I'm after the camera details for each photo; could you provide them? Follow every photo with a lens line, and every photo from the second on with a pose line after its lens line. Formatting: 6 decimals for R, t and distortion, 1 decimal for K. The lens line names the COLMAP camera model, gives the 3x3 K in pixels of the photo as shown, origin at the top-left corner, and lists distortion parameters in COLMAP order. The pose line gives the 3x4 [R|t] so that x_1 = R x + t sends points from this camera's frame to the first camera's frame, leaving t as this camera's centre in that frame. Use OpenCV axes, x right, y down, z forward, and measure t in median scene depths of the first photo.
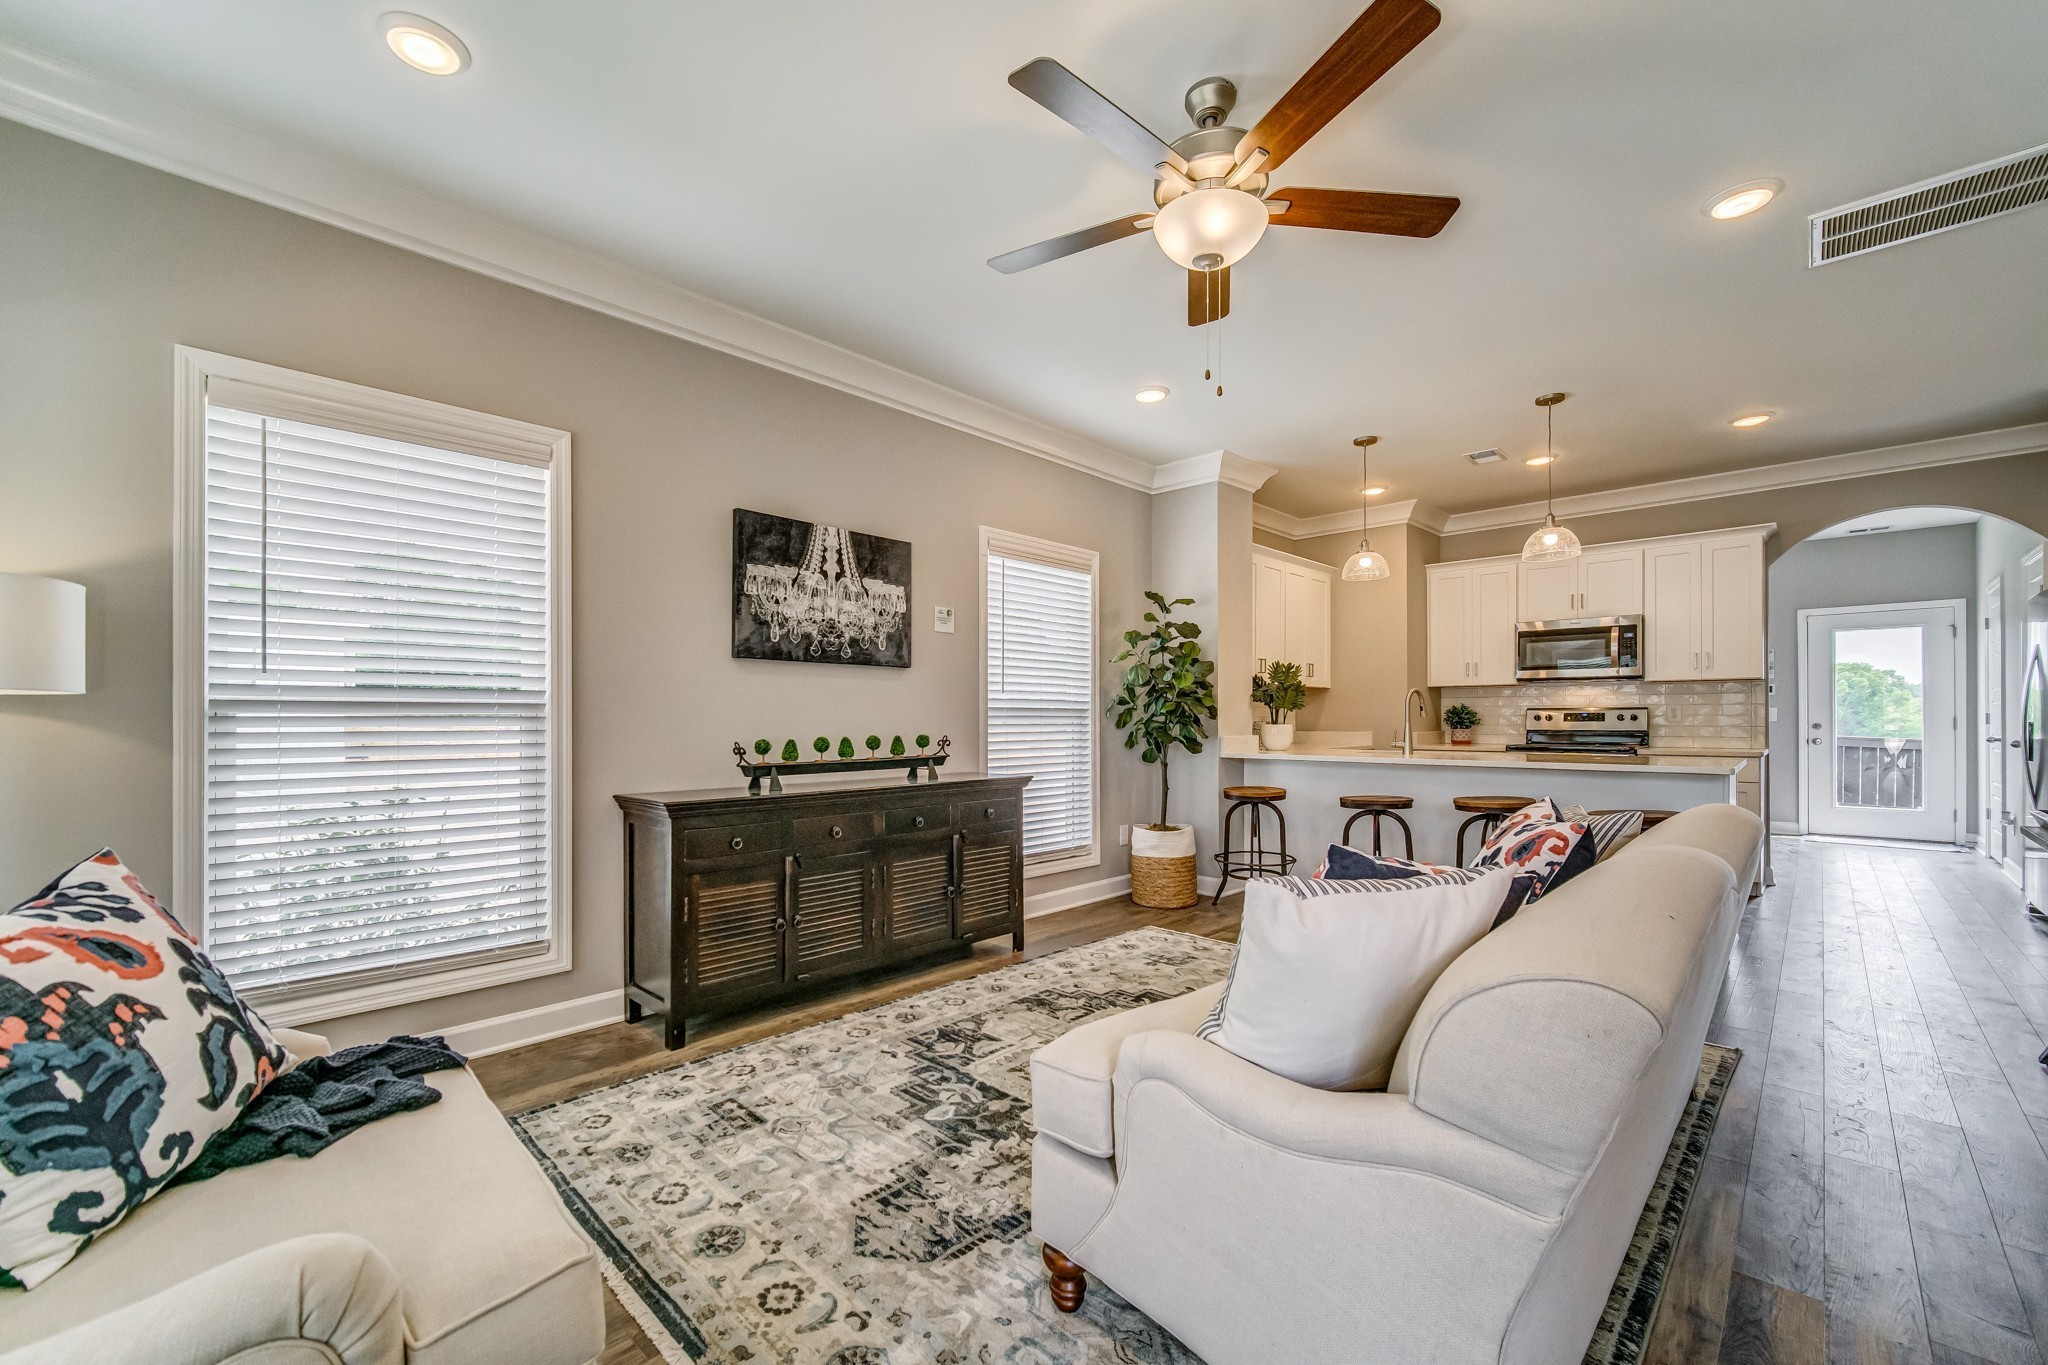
lens RADIAL K [[832.2, 0, 1008.0], [0, 832.2, 716.9], [0, 0, 1]] dist [-0.001441, -0.000197]
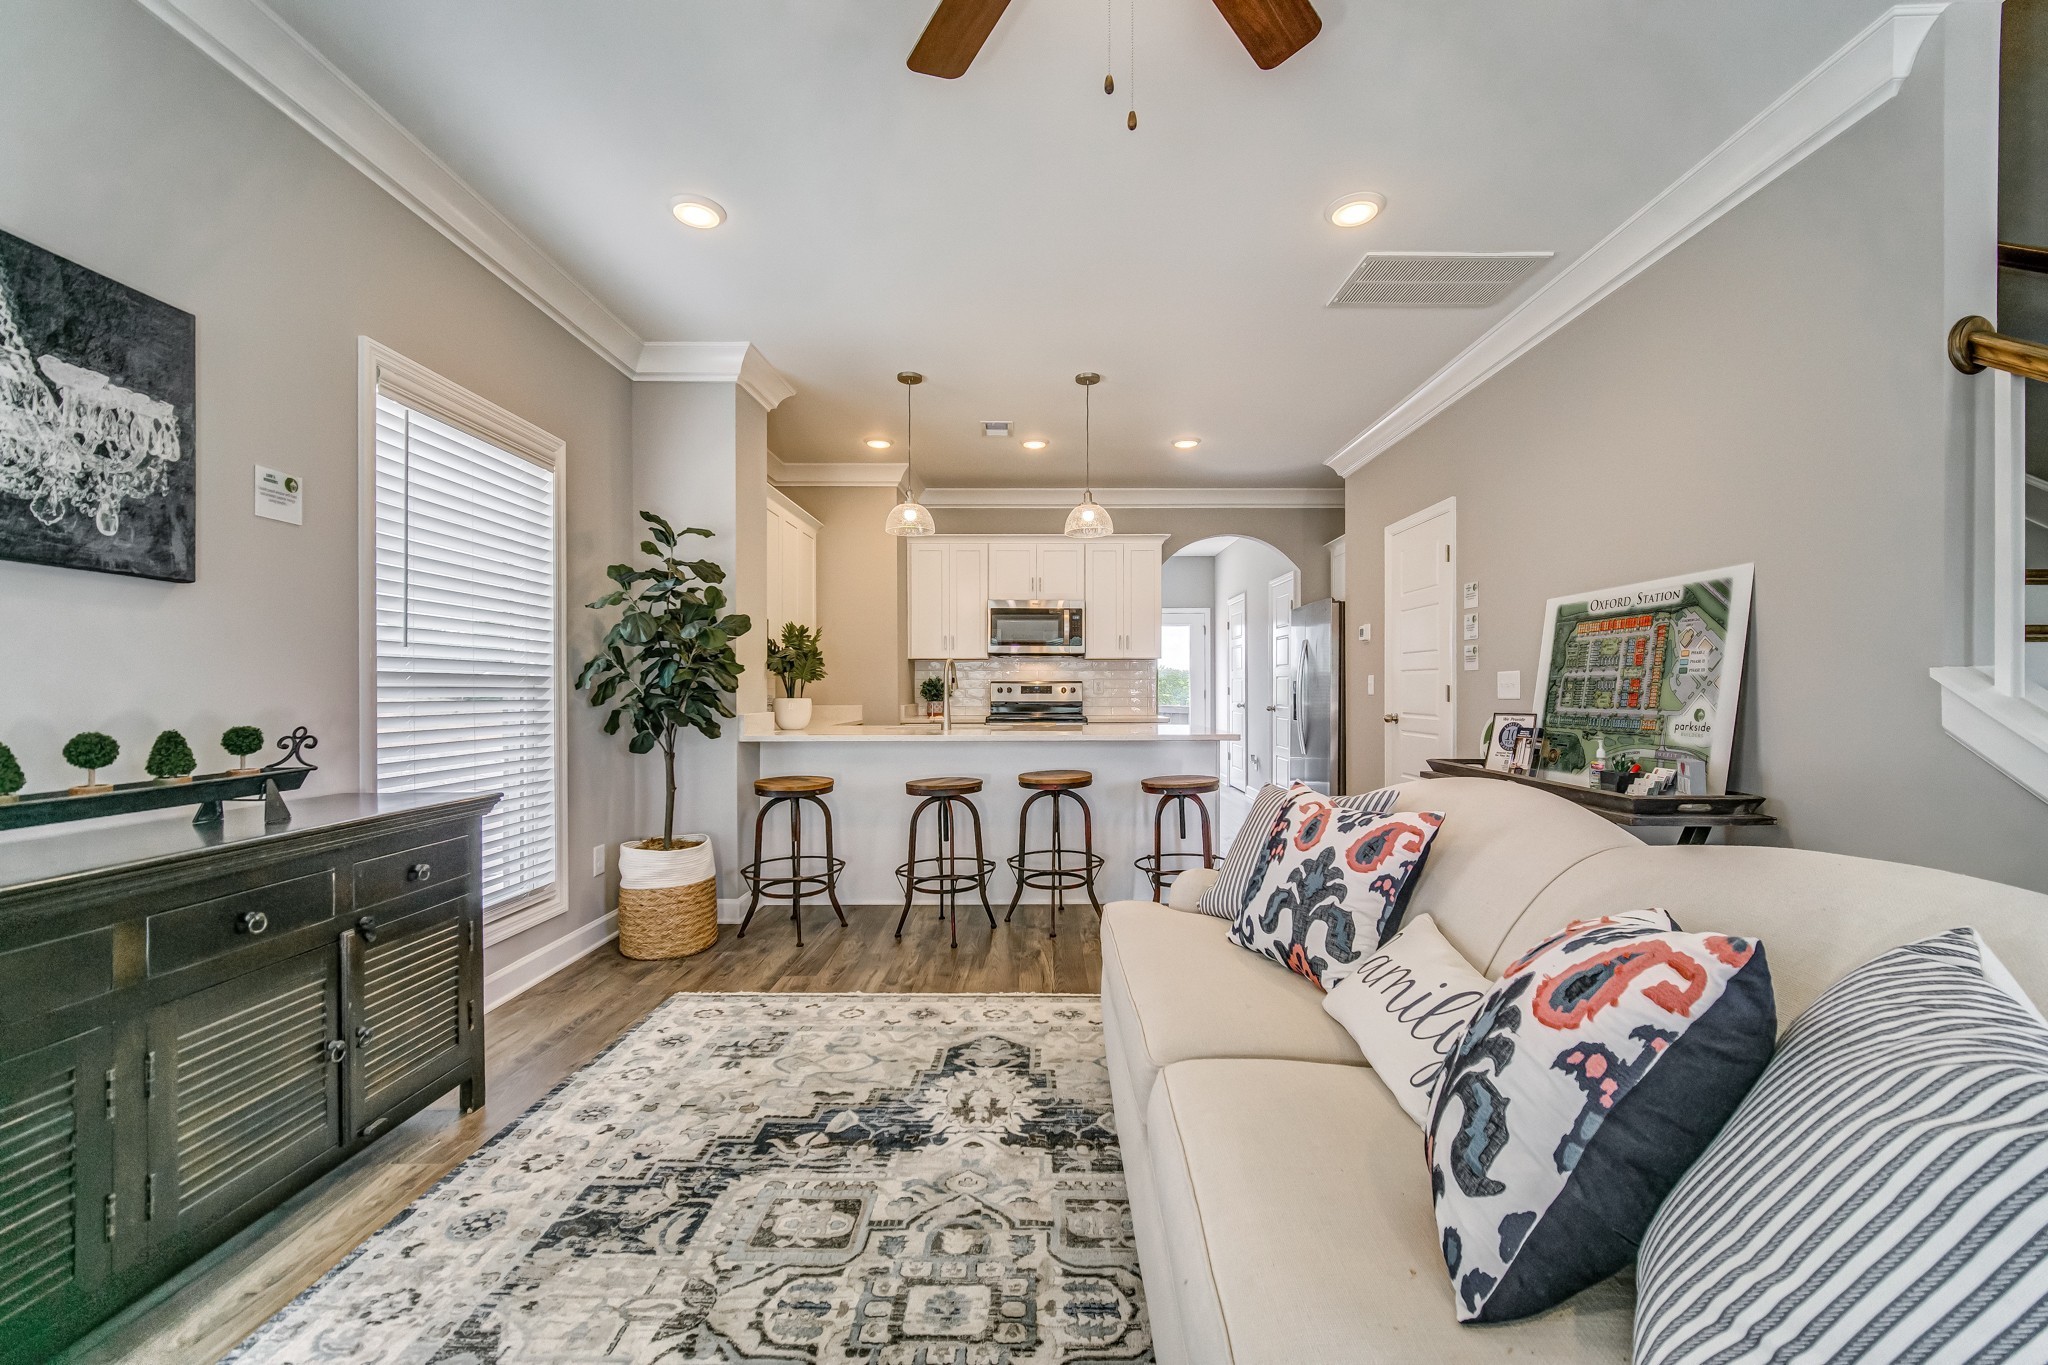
lens RADIAL K [[817.5, 0, 1036.6], [0, 817.5, 690.7], [0, 0, 1]] dist [-0.000103, 0.000122]
pose [[0.715185, -0.000251, 0.698935, -0.101306], [-0.001035, 0.999998, 0.001418, 0.000193], [-0.698934, -0.001737, 0.715184, 0.349260]]
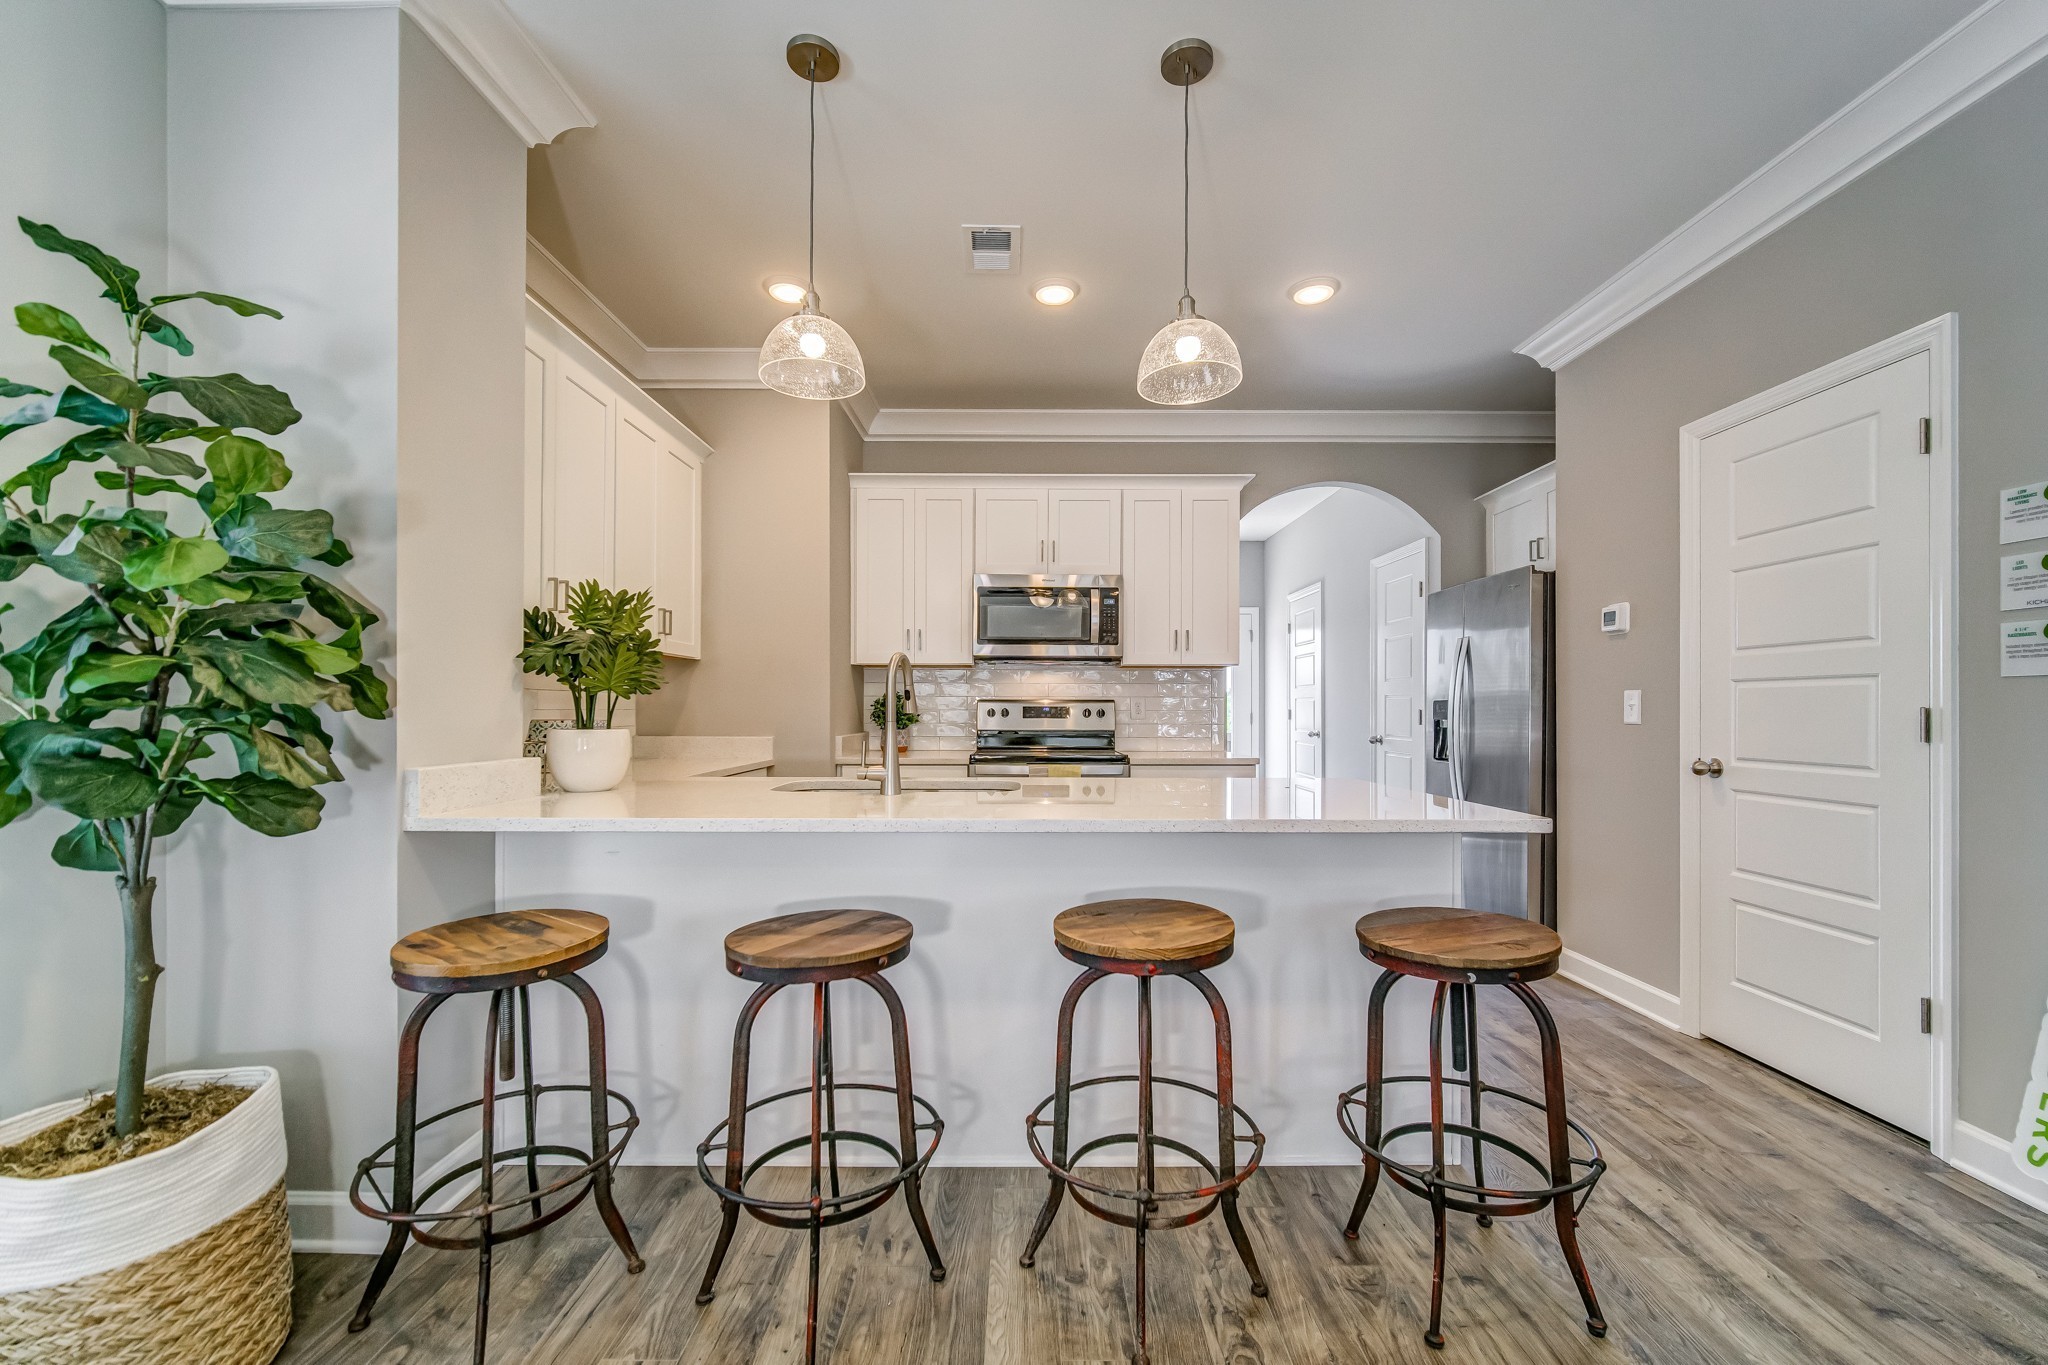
lens RADIAL K [[819.3, 0, 1017.8], [0, 819.3, 710.9], [0, 0, 1]] dist [-0.000266, -0.000238]
pose [[0.716910, 0.003056, 0.697159, 0.266320], [-0.004800, 0.999988, 0.000553, -0.001885], [-0.697149, -0.003743, 0.716917, 0.776731]]
